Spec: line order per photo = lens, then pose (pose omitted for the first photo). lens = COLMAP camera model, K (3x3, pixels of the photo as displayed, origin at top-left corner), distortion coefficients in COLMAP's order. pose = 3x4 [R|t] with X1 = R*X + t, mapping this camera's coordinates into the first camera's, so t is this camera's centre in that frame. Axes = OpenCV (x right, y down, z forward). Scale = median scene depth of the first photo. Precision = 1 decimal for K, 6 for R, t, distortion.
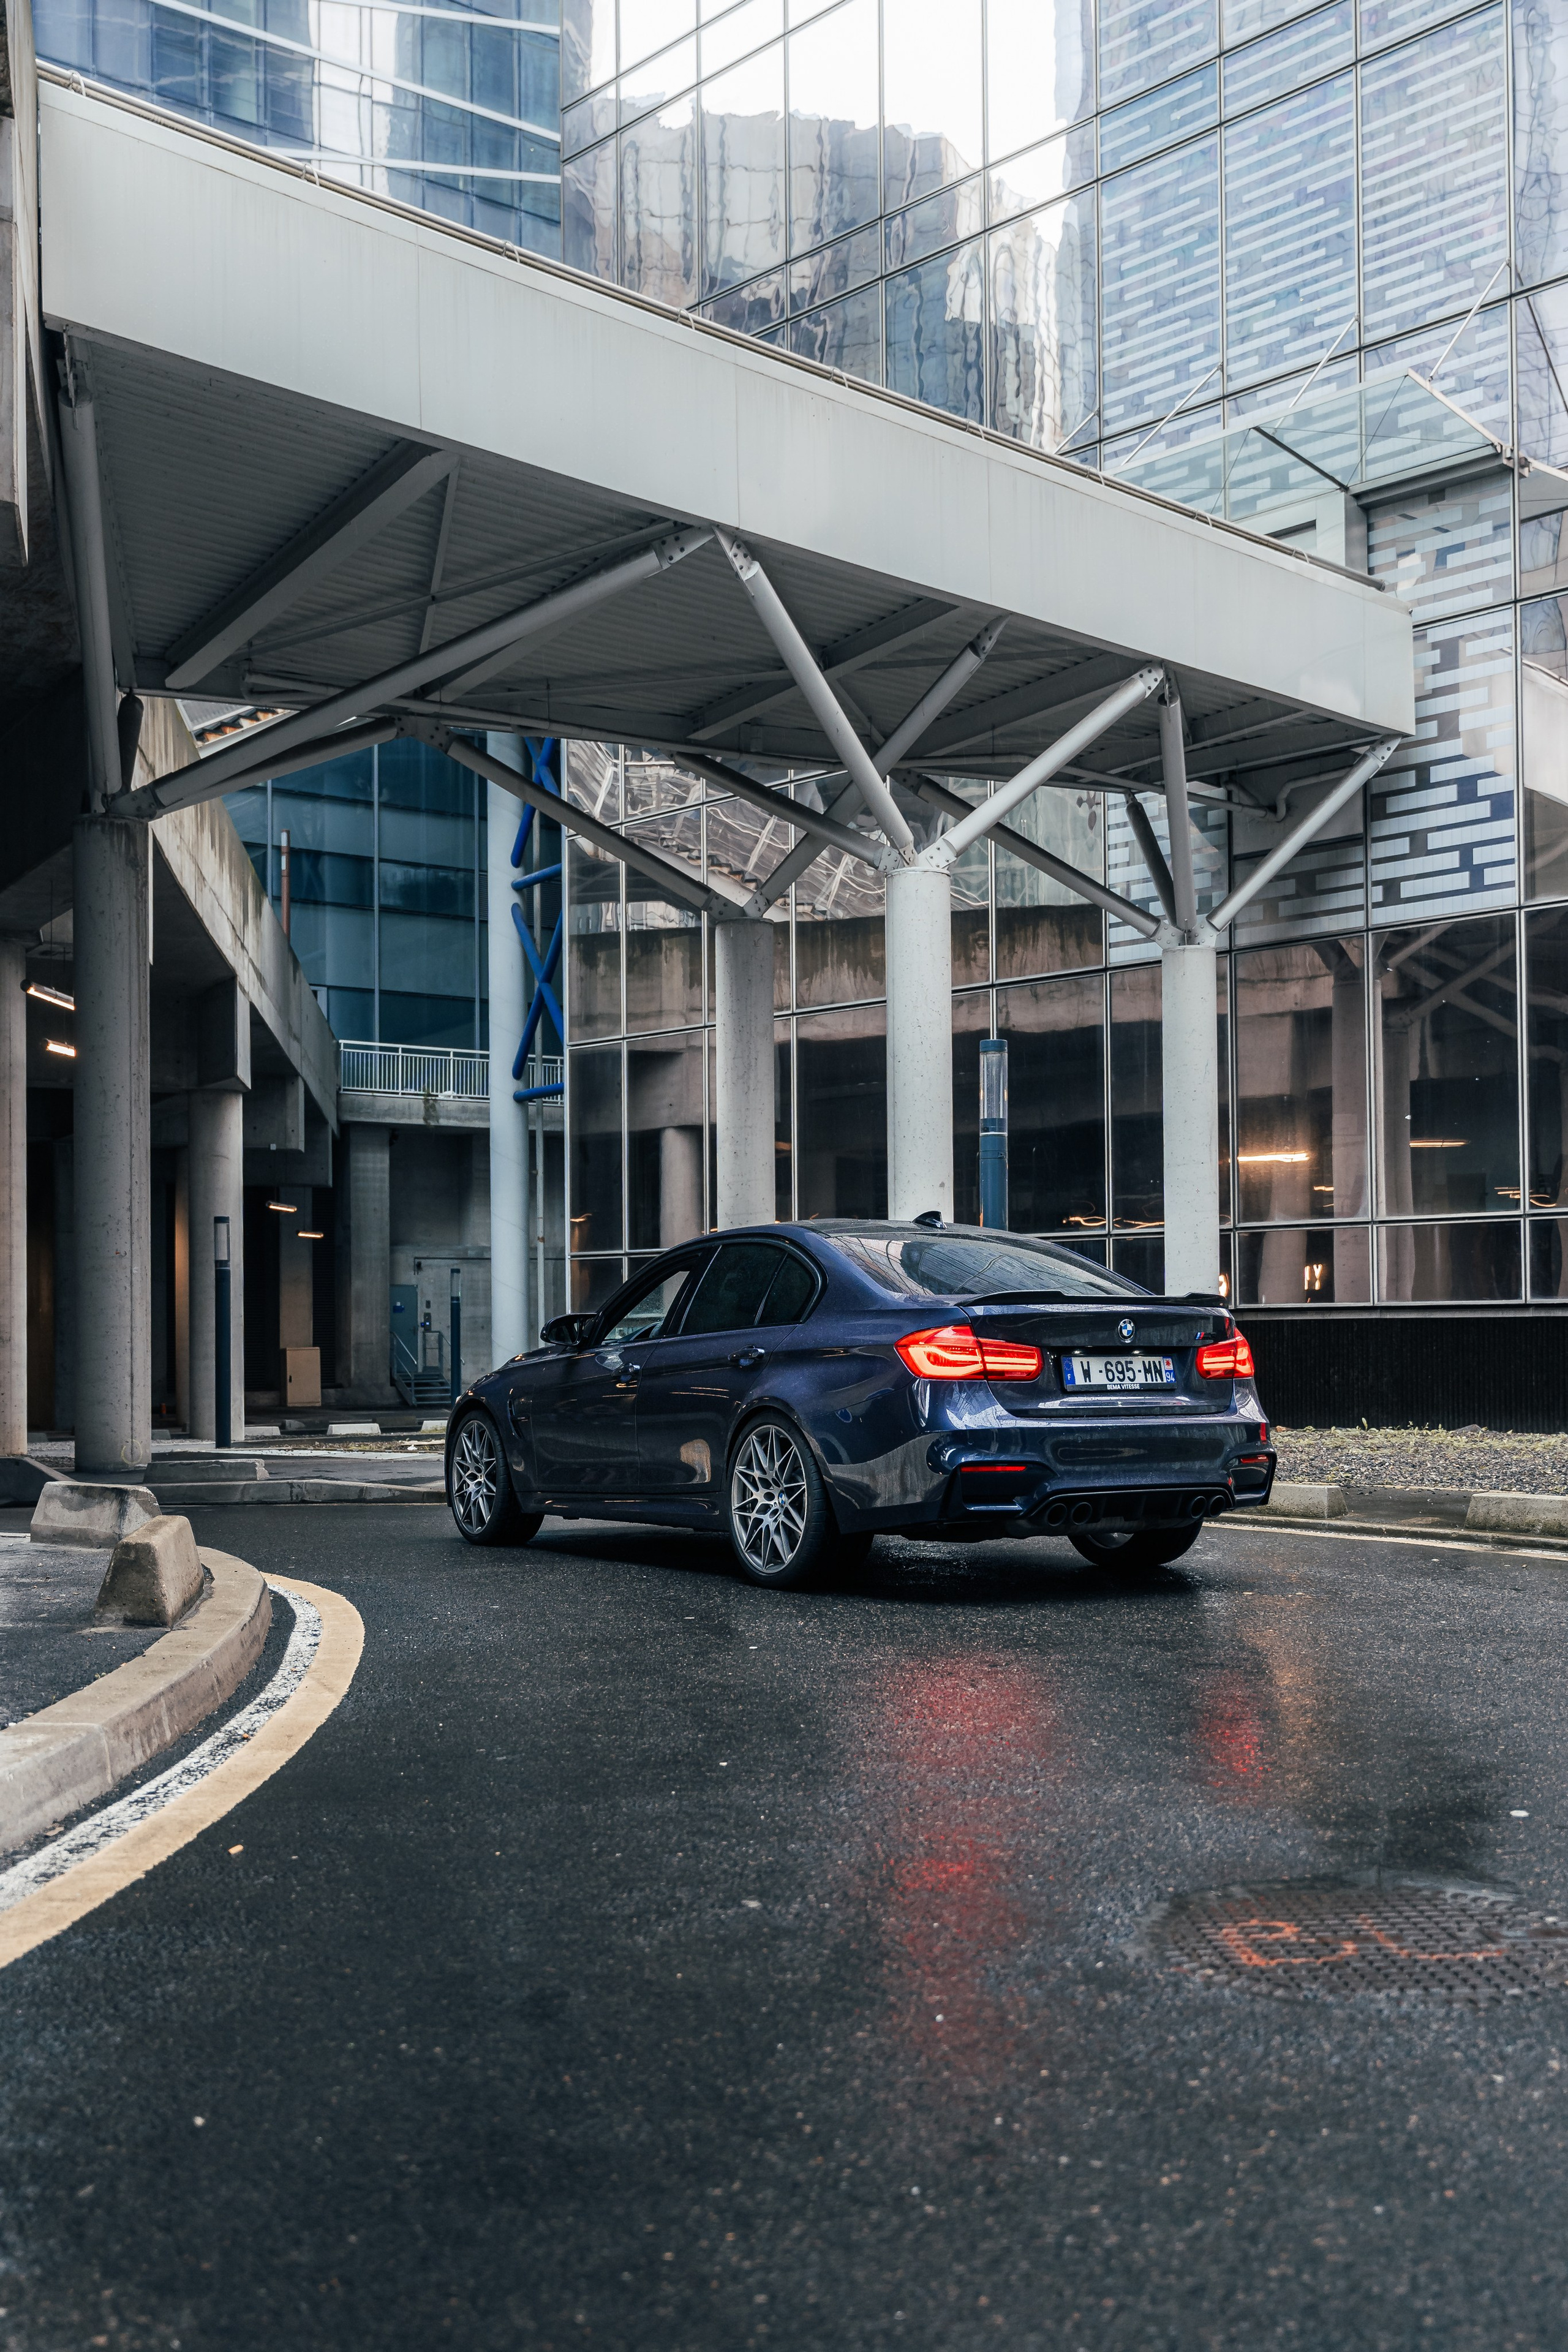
lens RADIAL K [[2735.3, 0, 782.3], [0, 2735.3, 1178.8], [0, 0, 1]] dist [0.001708, 0.000000]
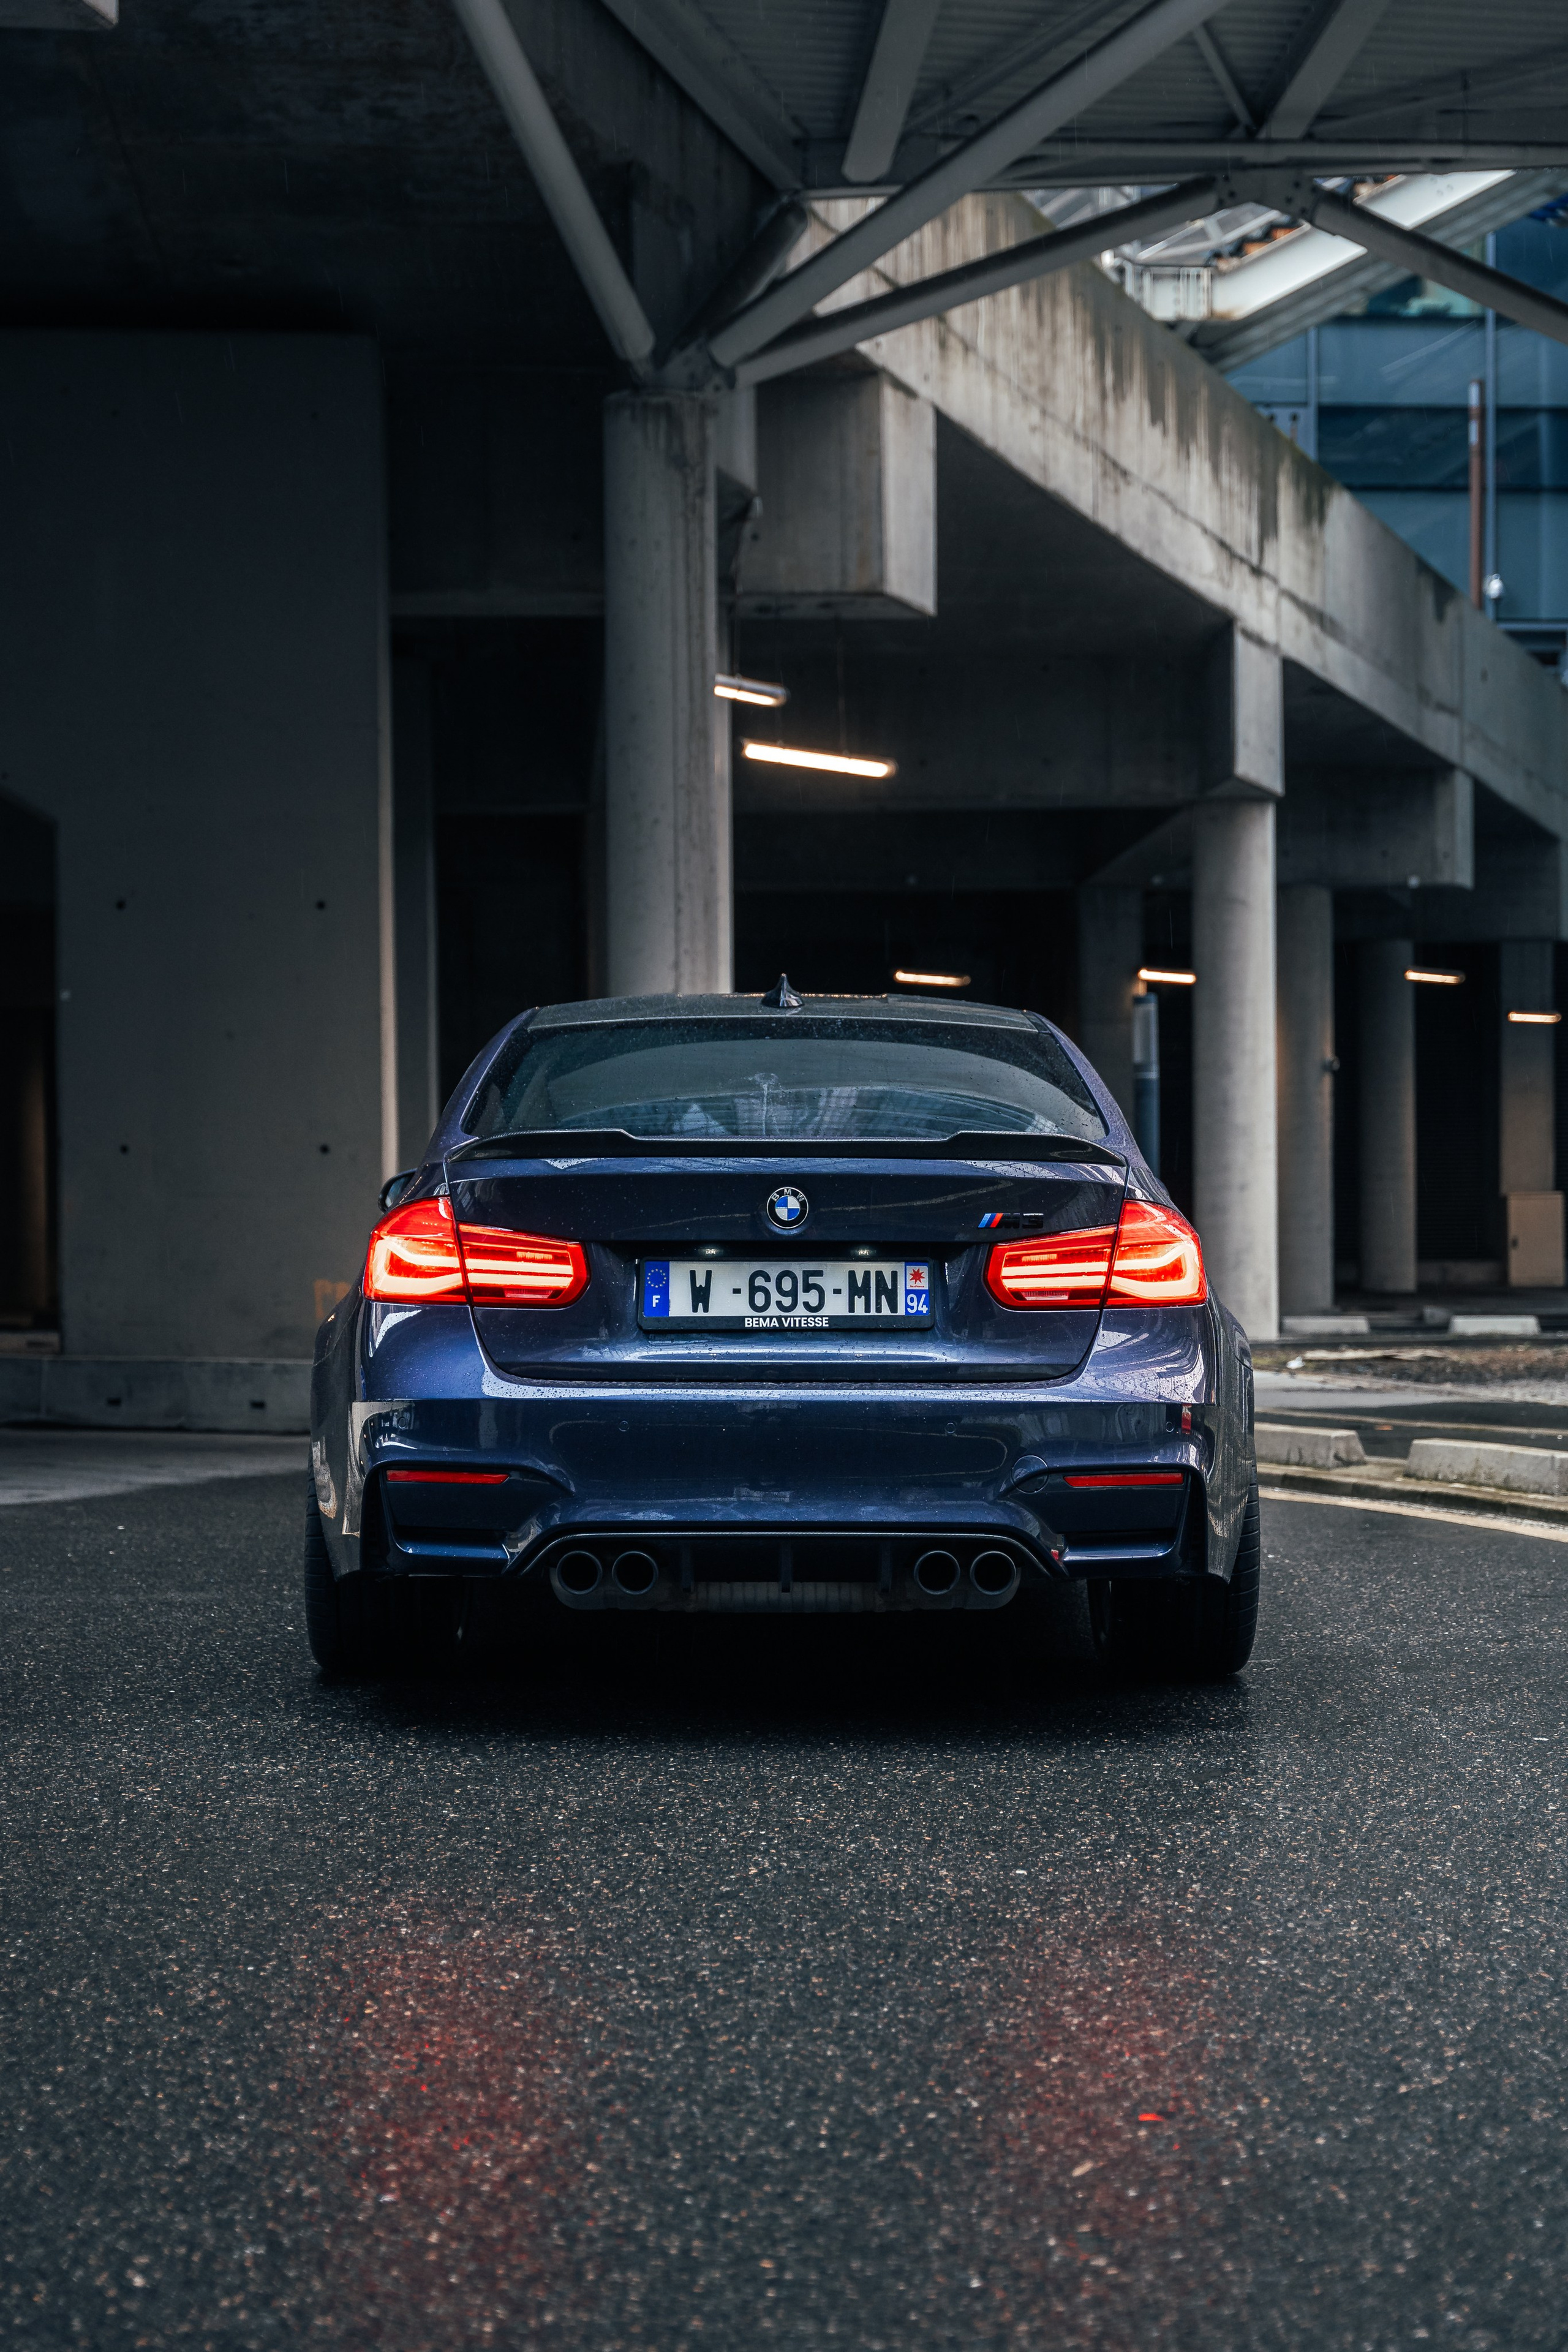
lens RADIAL K [[3825.2, 0, 783.9], [0, 3825.2, 1176.5], [0, 0, 1]] dist [-0.030836, 0.000000]
pose [[0.796587, 0.002717, -0.604518, 0.527055], [0.035442, 0.998060, 0.051189, 0.013750], [0.603484, -0.062201, 0.794945, 0.437317]]
